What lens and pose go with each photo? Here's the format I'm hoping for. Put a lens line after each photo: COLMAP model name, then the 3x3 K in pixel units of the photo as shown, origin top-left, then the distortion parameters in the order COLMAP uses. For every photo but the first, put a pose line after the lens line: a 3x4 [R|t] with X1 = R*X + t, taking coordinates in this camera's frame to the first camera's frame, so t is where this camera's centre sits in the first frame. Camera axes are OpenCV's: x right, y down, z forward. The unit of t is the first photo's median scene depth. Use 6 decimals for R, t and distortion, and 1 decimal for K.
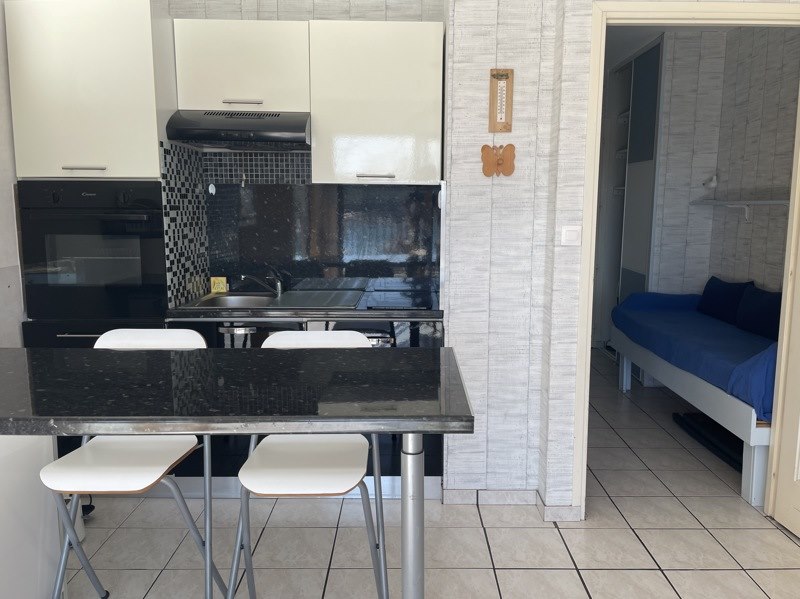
lens RADIAL K [[607.1, 0, 403.6], [0, 607.1, 299.3], [0, 0, 1]] dist [0.069076, -0.080829]
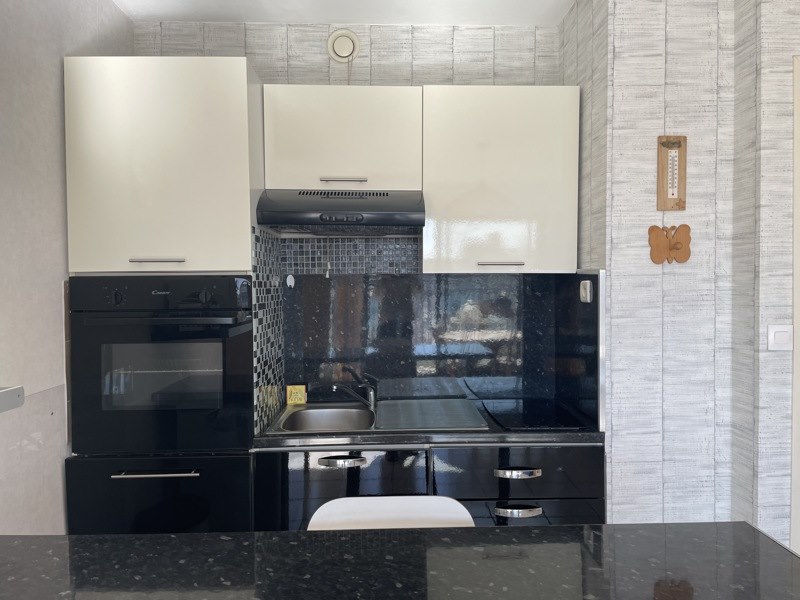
lens RADIAL K [[607.1, 0, 414.5], [0, 607.1, 306.0], [0, 0, 1]] dist [0.069076, -0.080829]
pose [[0.999661, -0.012159, 0.023018, -0.197958], [0.014758, 0.993099, -0.116344, -0.055572], [-0.021445, 0.116644, 0.992942, 0.204571]]
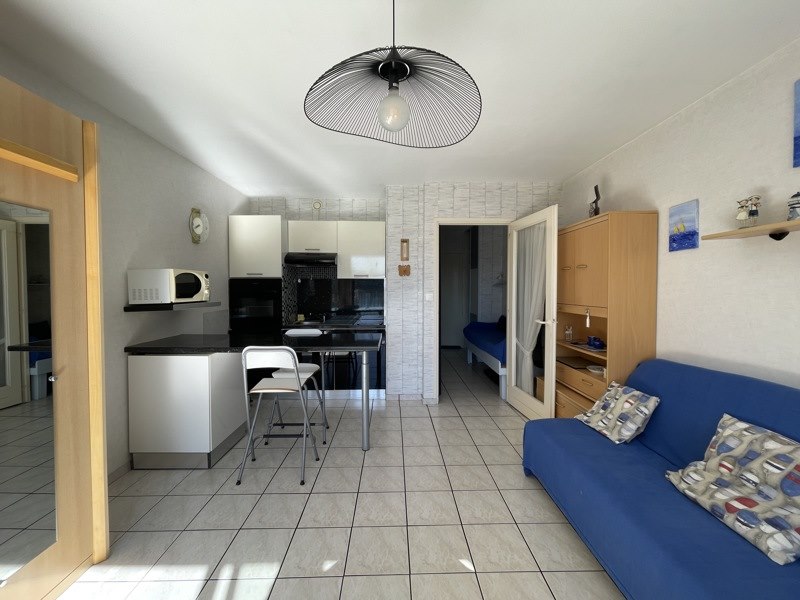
lens RADIAL K [[325.3, 0, 399.2], [0, 325.3, 297.9], [0, 0, 1]] dist [-0.006541, 0.000466]
pose [[0.999796, -0.003237, 0.019947, 0.098969], [0.005560, 0.993059, -0.117485, 0.067461], [-0.019428, 0.117571, 0.992874, -0.441063]]
